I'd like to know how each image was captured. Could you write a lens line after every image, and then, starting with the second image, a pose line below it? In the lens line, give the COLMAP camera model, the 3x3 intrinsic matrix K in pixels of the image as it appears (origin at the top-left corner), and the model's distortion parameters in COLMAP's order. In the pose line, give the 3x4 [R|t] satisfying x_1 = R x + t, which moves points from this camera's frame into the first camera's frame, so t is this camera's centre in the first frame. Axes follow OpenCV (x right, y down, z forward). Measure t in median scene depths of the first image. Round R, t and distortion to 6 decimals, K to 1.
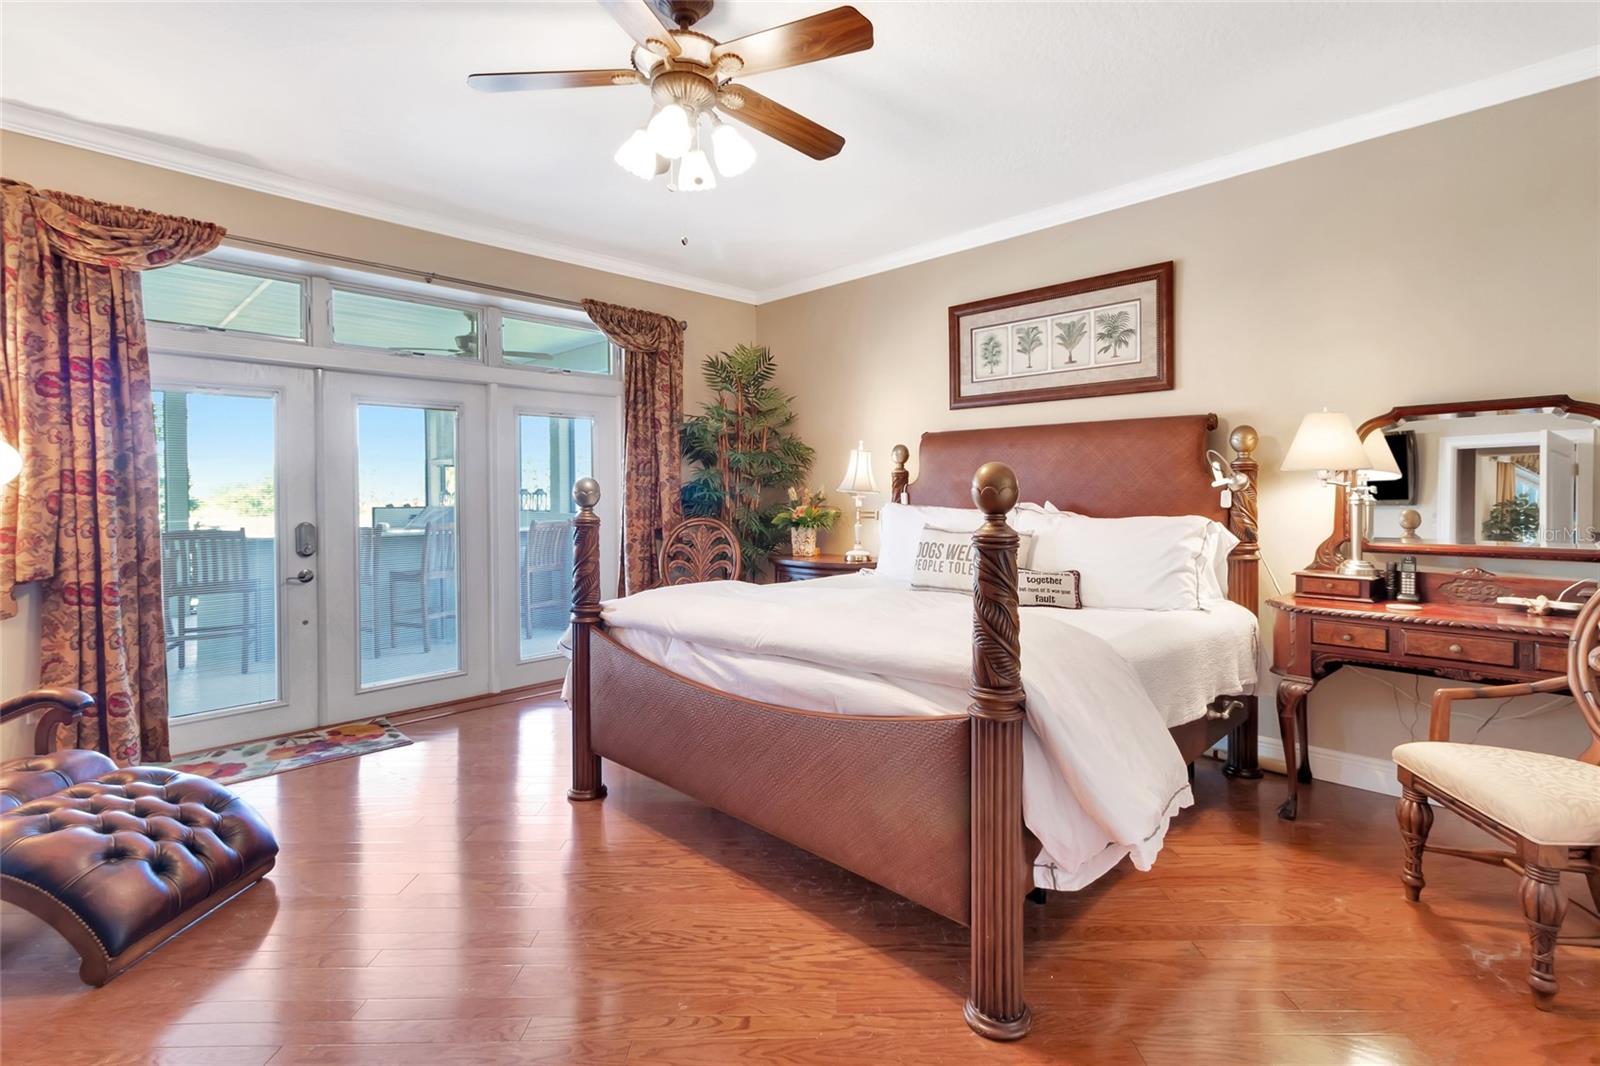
lens RADIAL K [[745.9, 0, 806.4], [0, 745.9, 482.2], [0, 0, 1]] dist [0.000949, 0.000660]
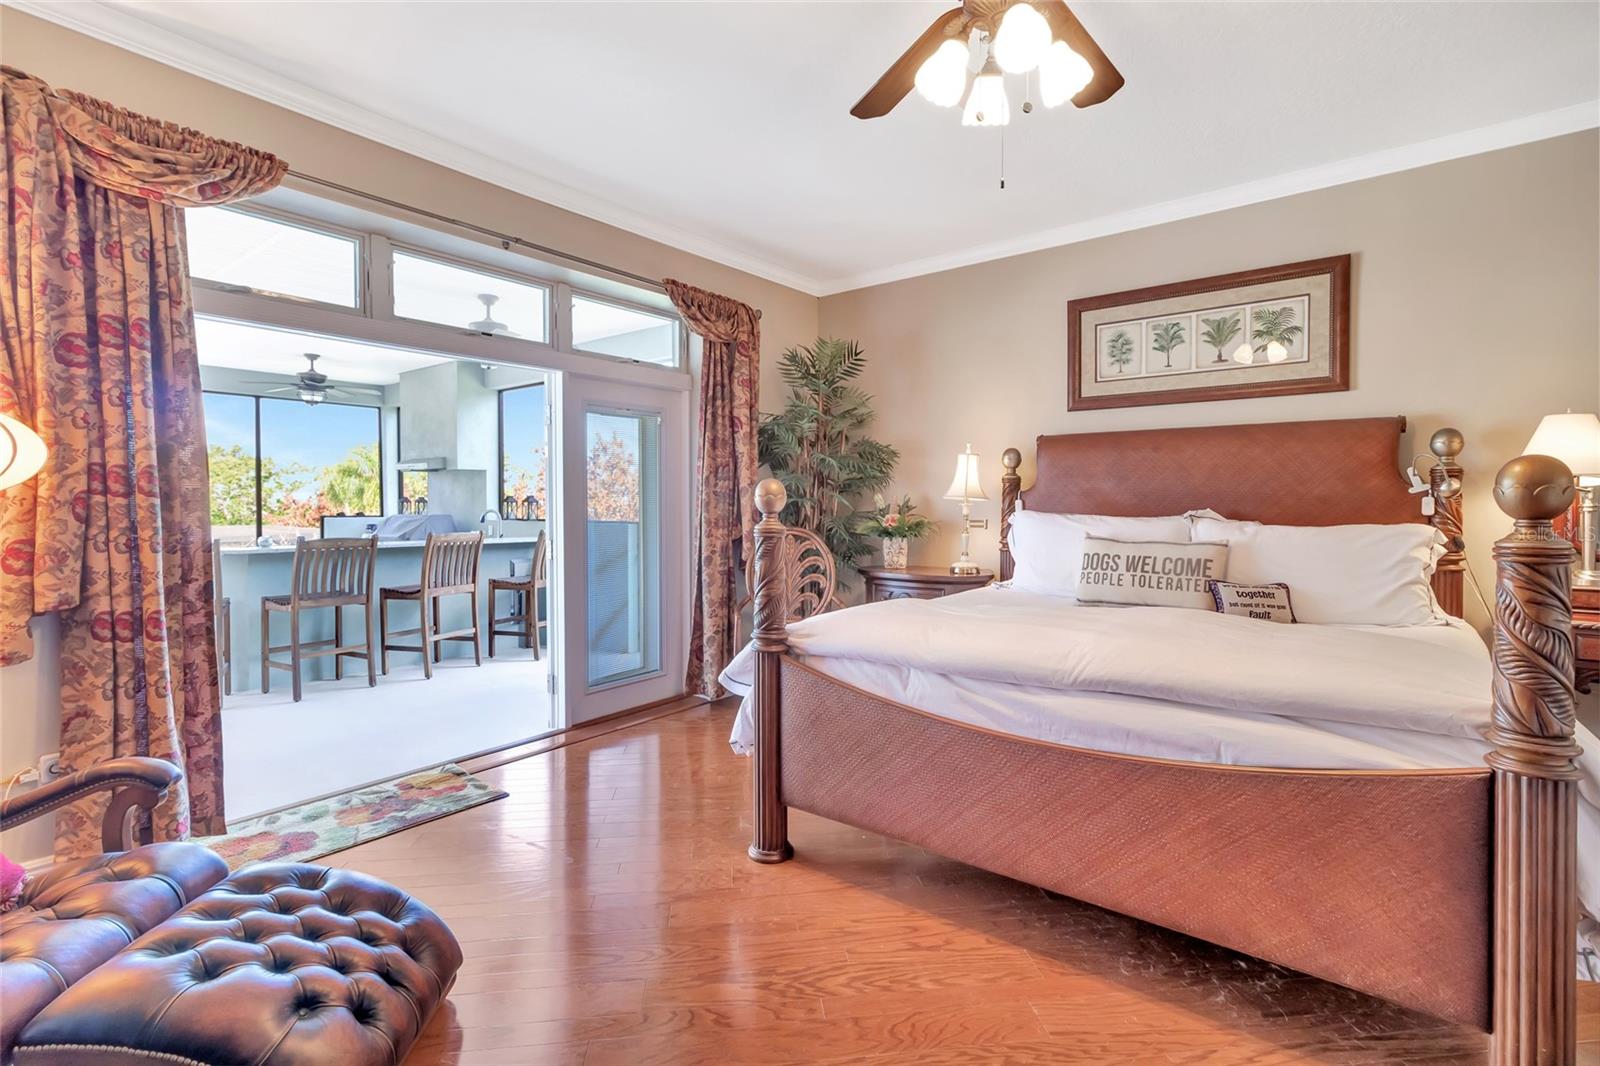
lens RADIAL K [[737.6, 0, 801.8], [0, 737.6, 500.8], [0, 0, 1]] dist [0.001159, 0.000635]
pose [[0.993870, 0.003165, 0.110507, -0.325046], [-0.004416, 0.999929, 0.011074, 0.008742], [-0.110464, -0.011494, 0.993814, 0.157611]]
